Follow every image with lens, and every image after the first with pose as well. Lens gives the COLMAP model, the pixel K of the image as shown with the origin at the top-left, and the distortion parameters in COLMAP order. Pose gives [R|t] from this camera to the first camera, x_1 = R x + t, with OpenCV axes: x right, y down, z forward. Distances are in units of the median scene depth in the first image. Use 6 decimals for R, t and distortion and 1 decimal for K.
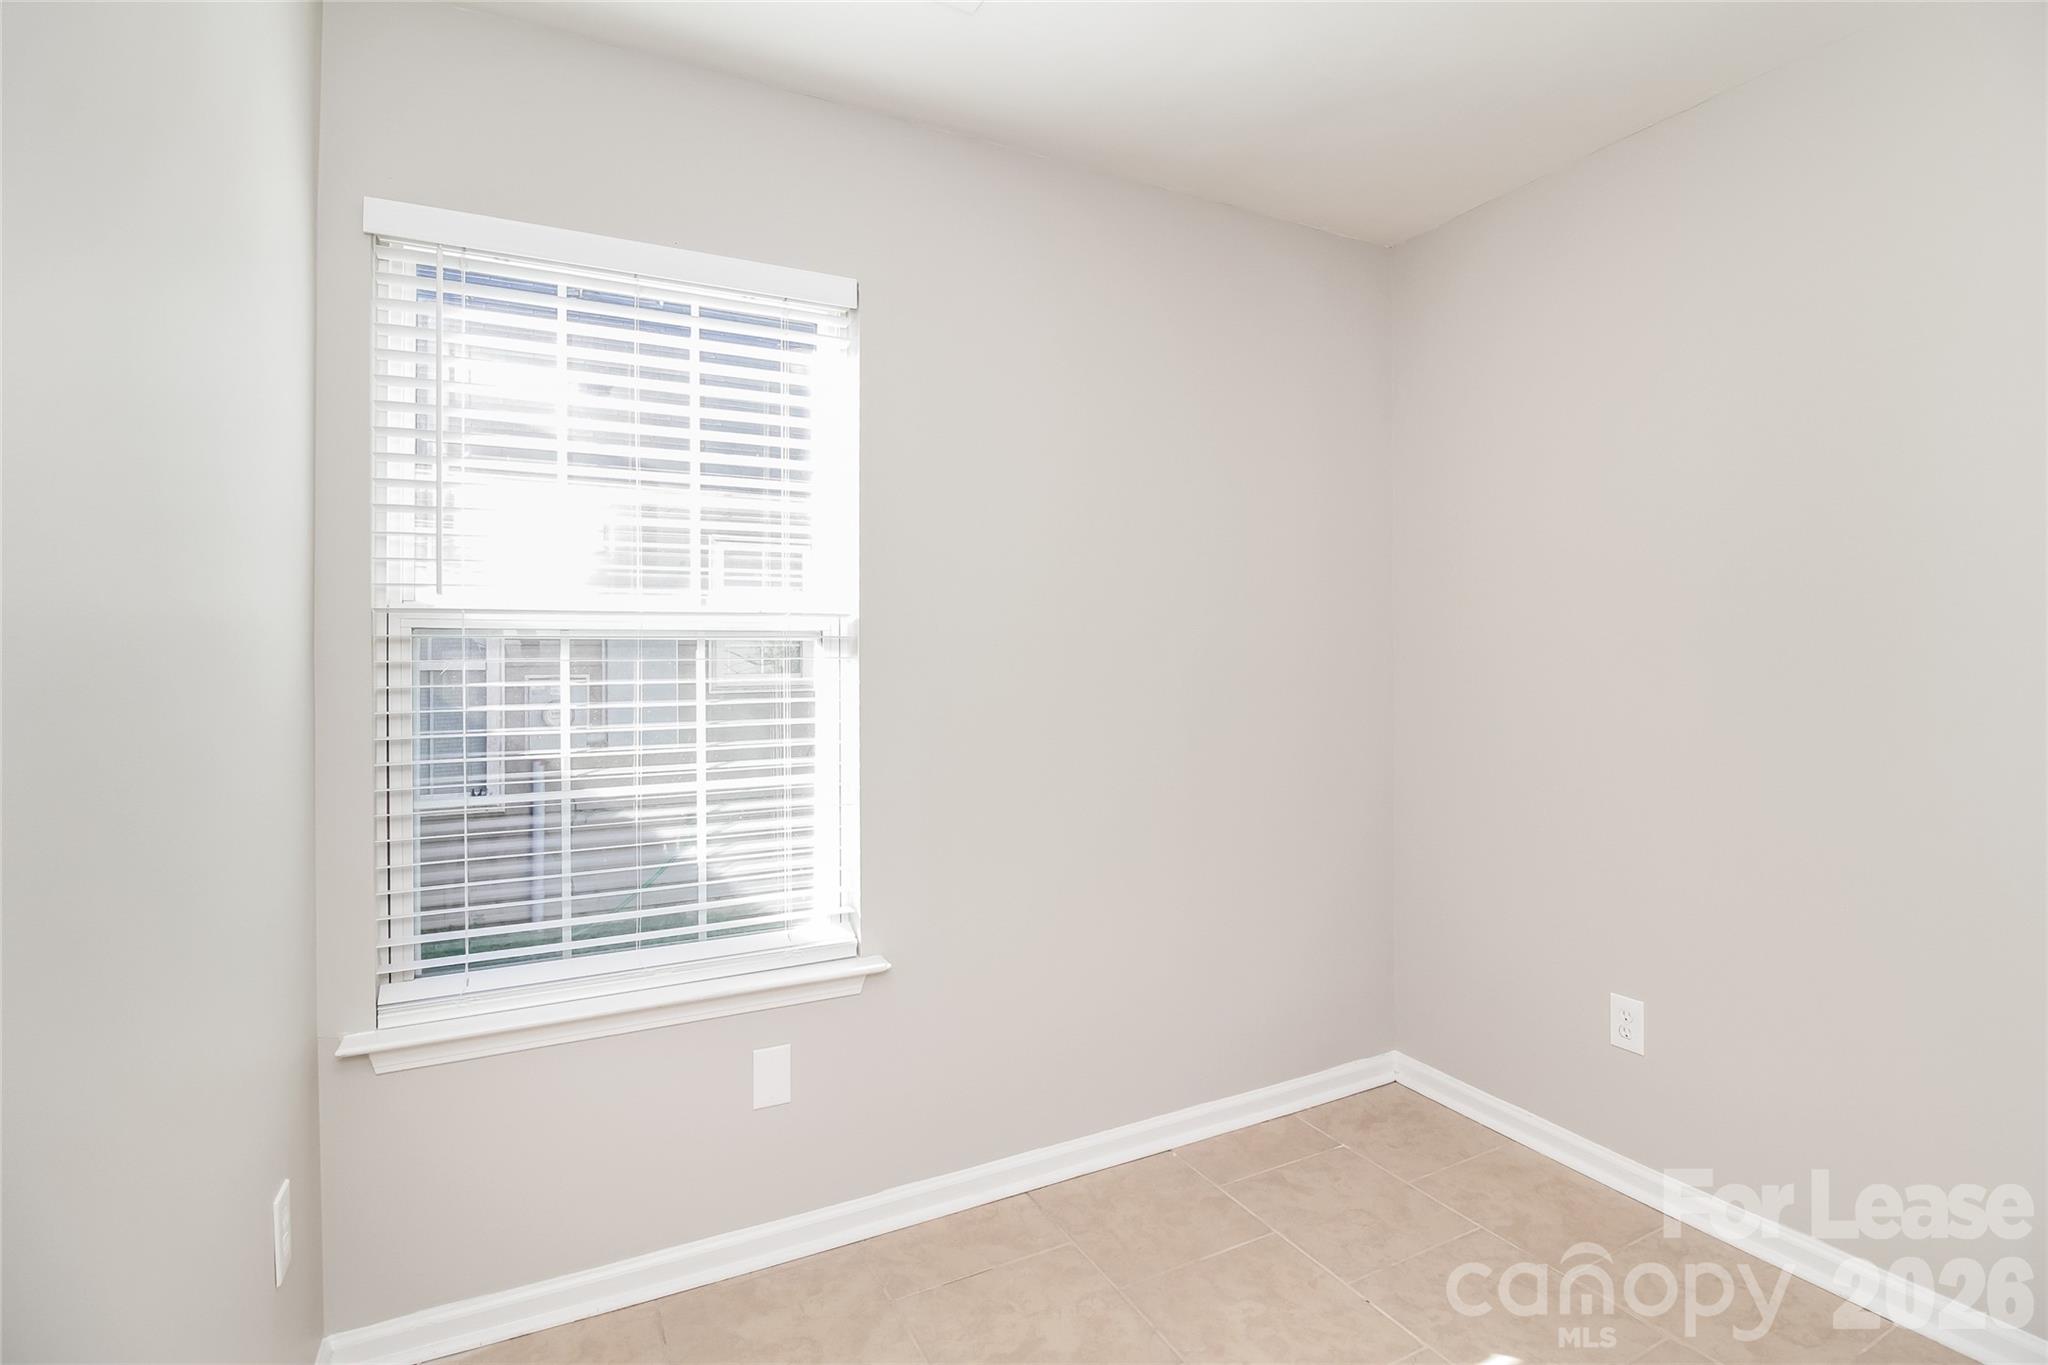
lens RADIAL K [[978.8, 0, 1024.3], [0, 978.8, 640.9], [0, 0, 1]] dist [0.001088, -0.017701]
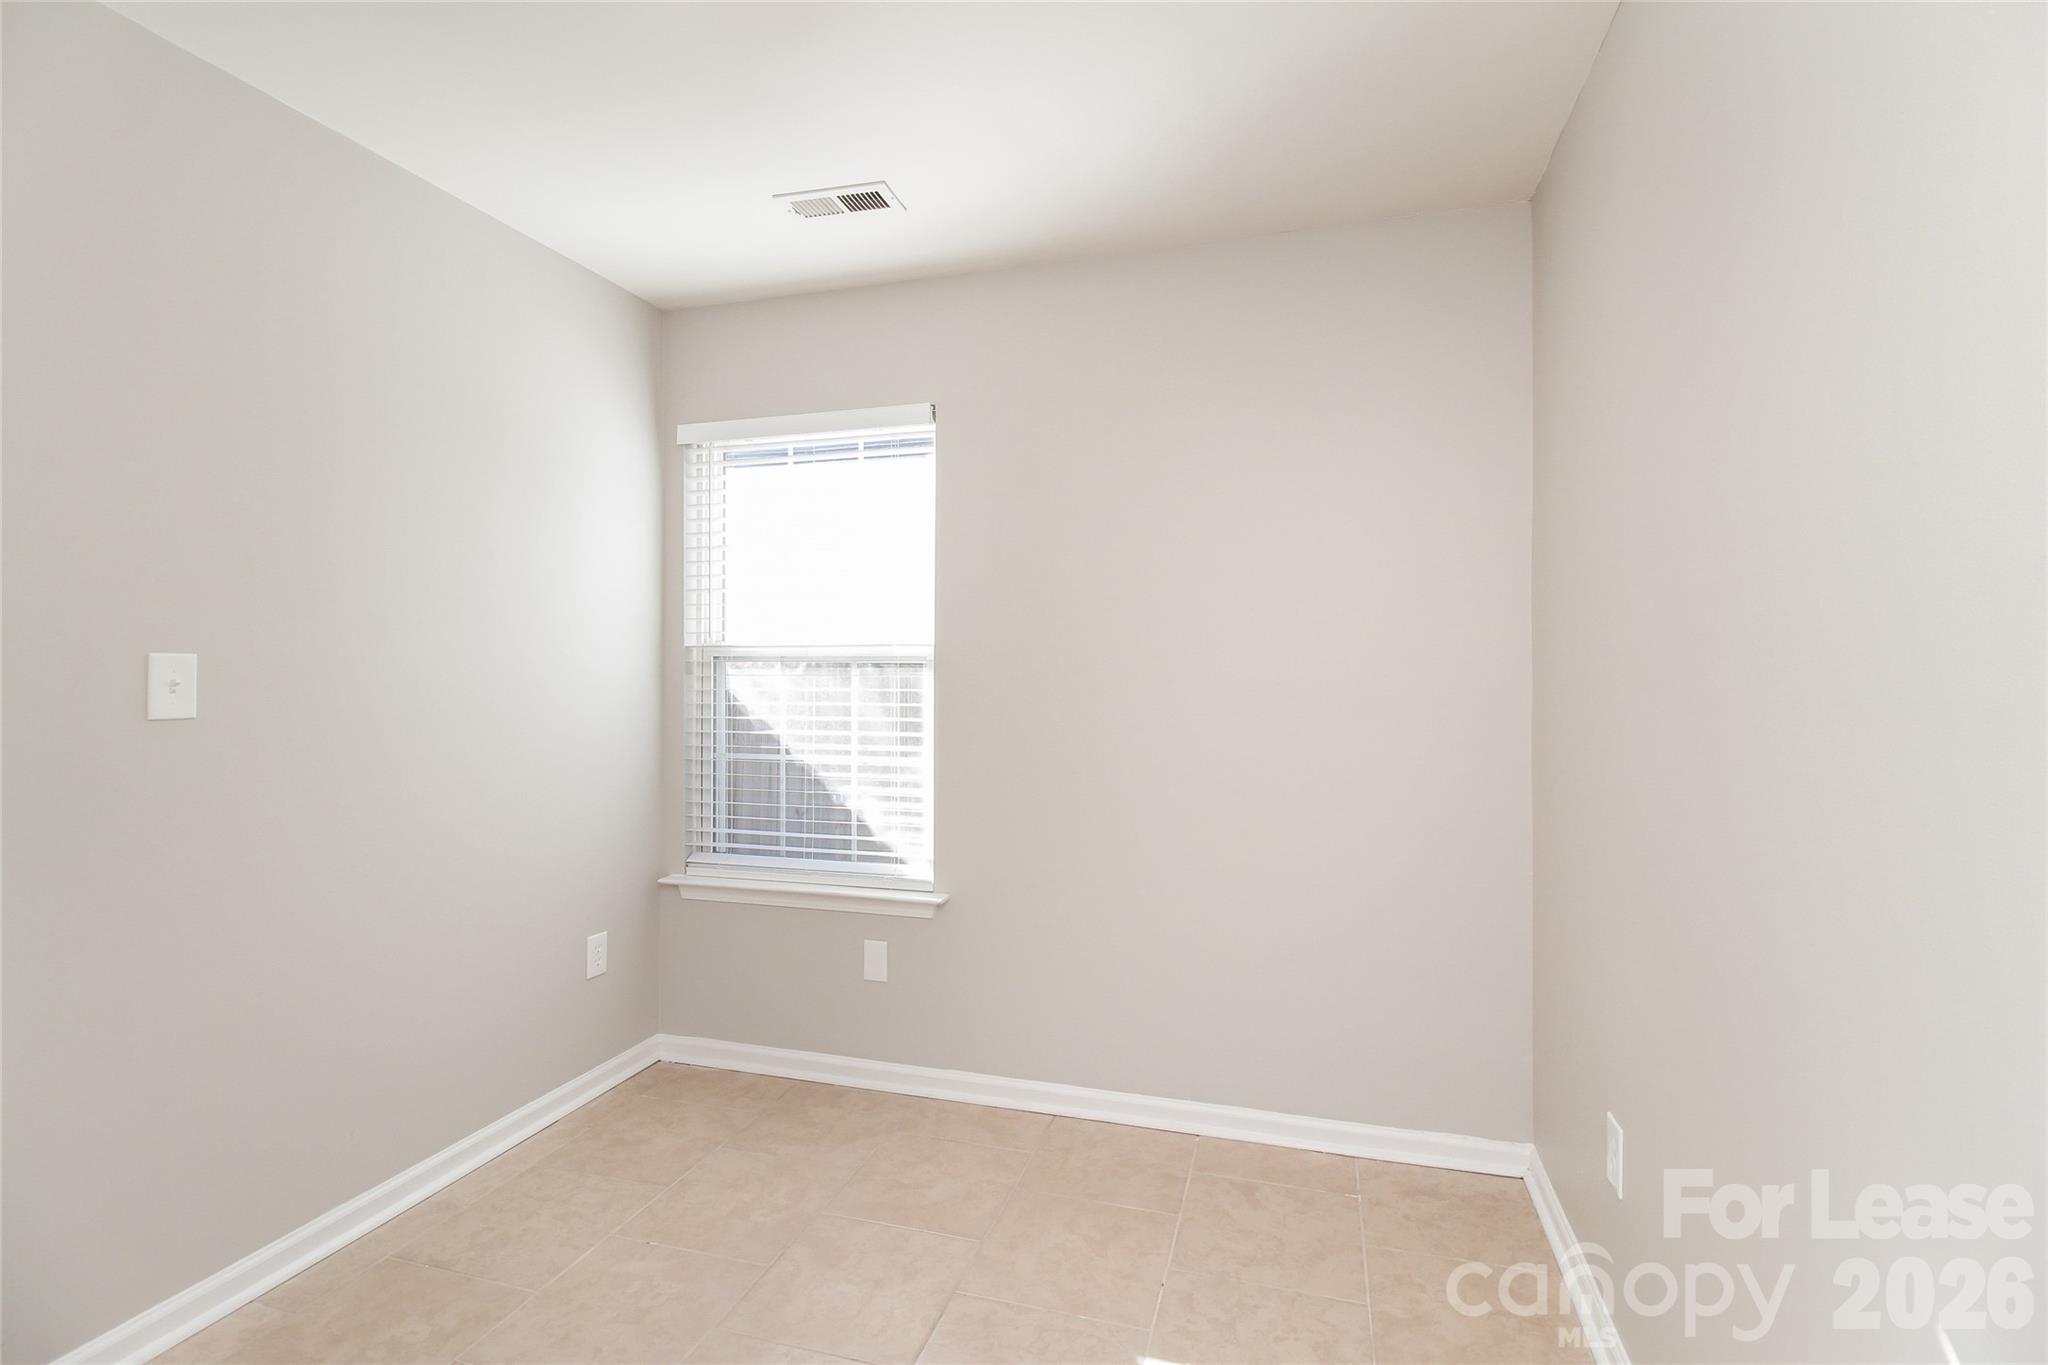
lens RADIAL K [[957.8, 0, 1061.3], [0, 957.8, 665.4], [0, 0, 1]] dist [0.004390, -0.015030]
pose [[0.716999, -0.002973, -0.697068, 0.936514], [-0.003272, 0.999966, -0.007631, 0.012847], [0.697066, 0.007752, 0.716965, 0.161228]]
